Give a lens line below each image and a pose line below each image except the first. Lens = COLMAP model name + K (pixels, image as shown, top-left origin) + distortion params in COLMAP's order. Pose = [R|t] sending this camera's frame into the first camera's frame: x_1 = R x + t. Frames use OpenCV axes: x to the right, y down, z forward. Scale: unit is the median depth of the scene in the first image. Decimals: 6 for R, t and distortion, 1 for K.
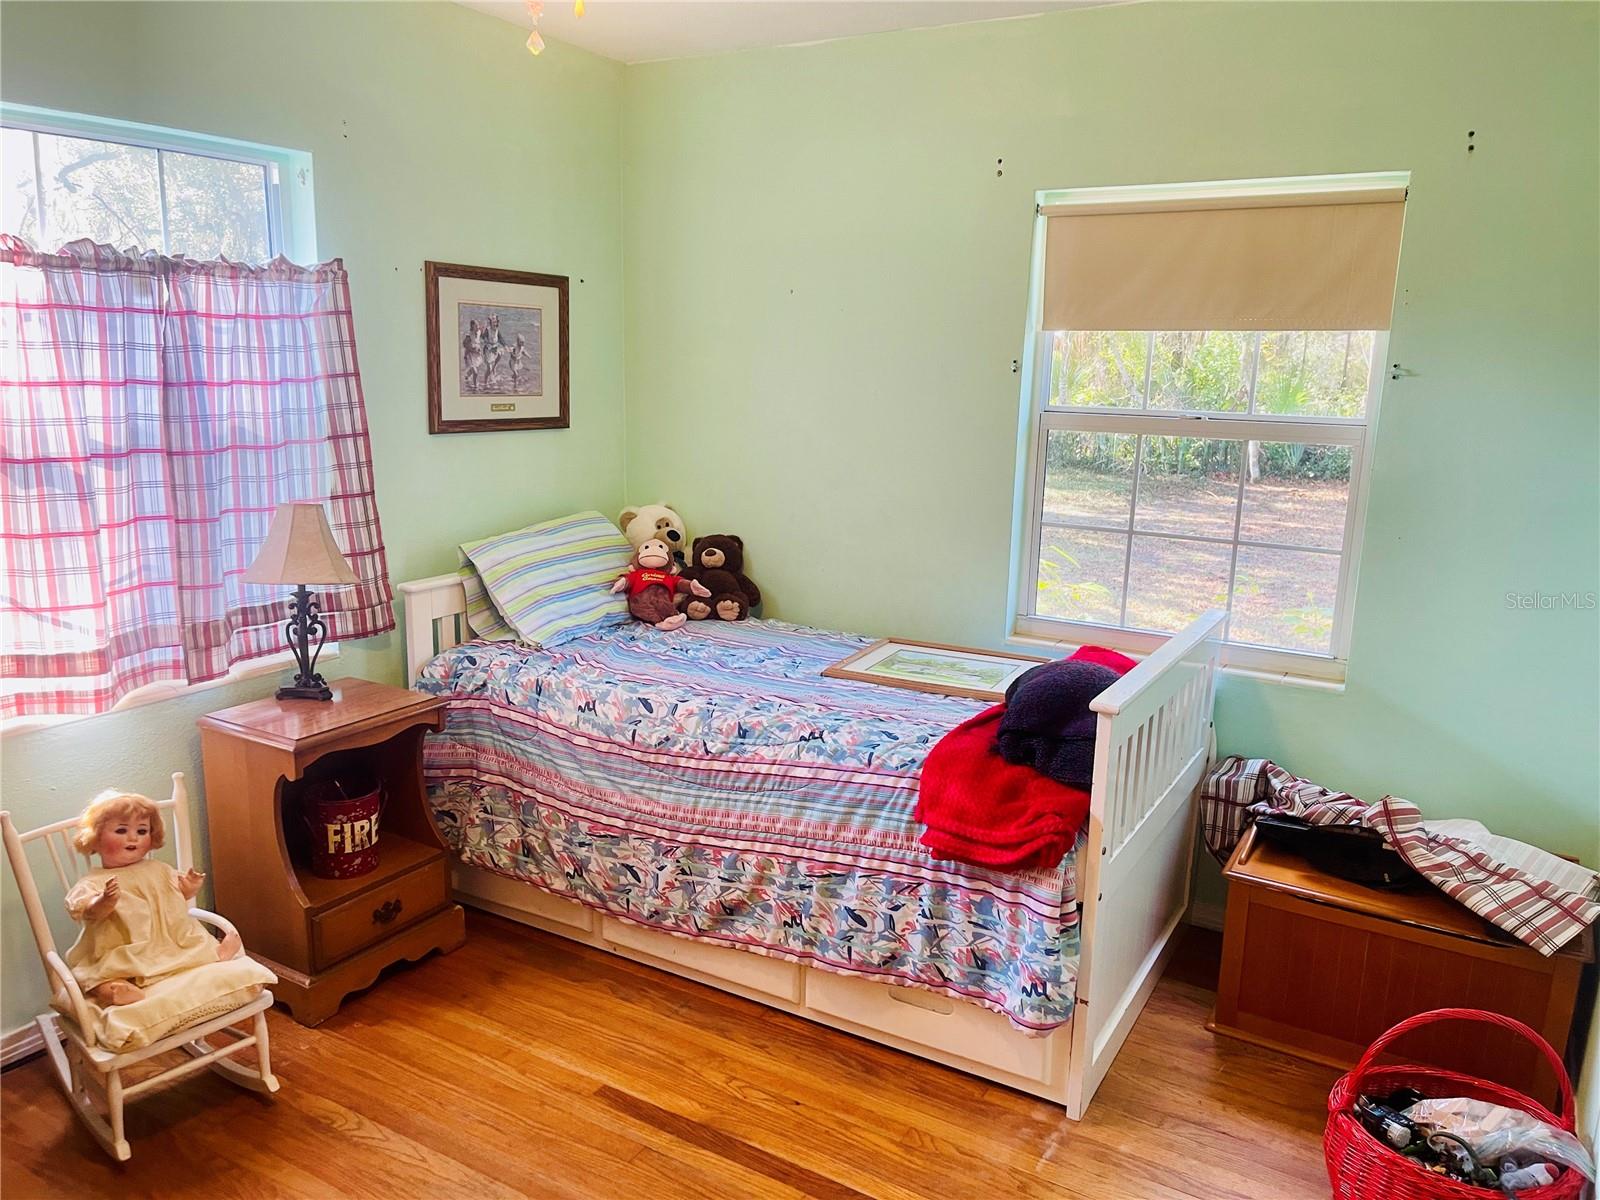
lens RADIAL K [[1204.2, 0, 798.1], [0, 1204.2, 605.4], [0, 0, 1]] dist [0.073734, -0.094559]
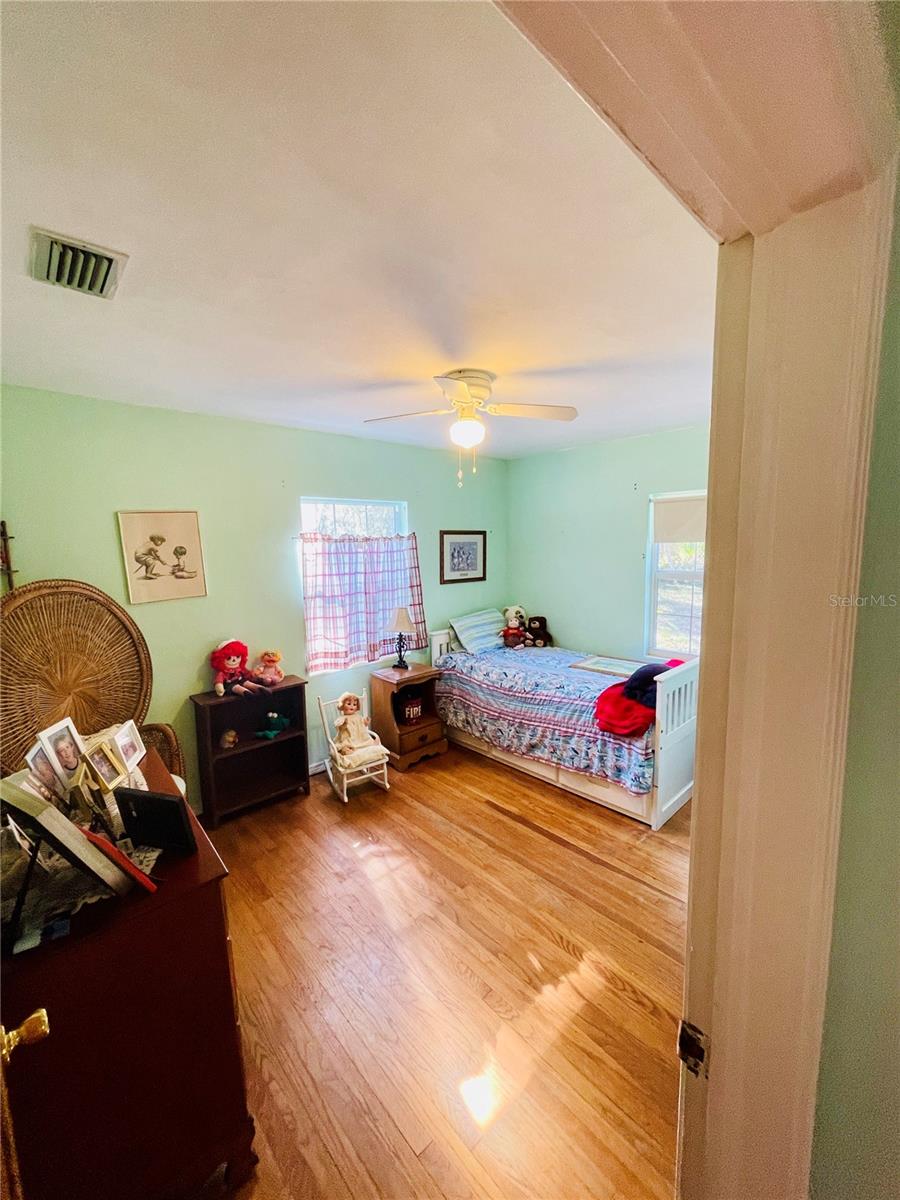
lens RADIAL K [[483.2, 0, 453.3], [0, 483.2, 599.1], [0, 0, 1]] dist [0.000646, -0.002935]
pose [[0.958547, -0.006278, -0.284864, 0.097460], [-0.019077, 0.996100, -0.086144, 0.002844], [0.284294, 0.088007, 0.954689, -0.203365]]
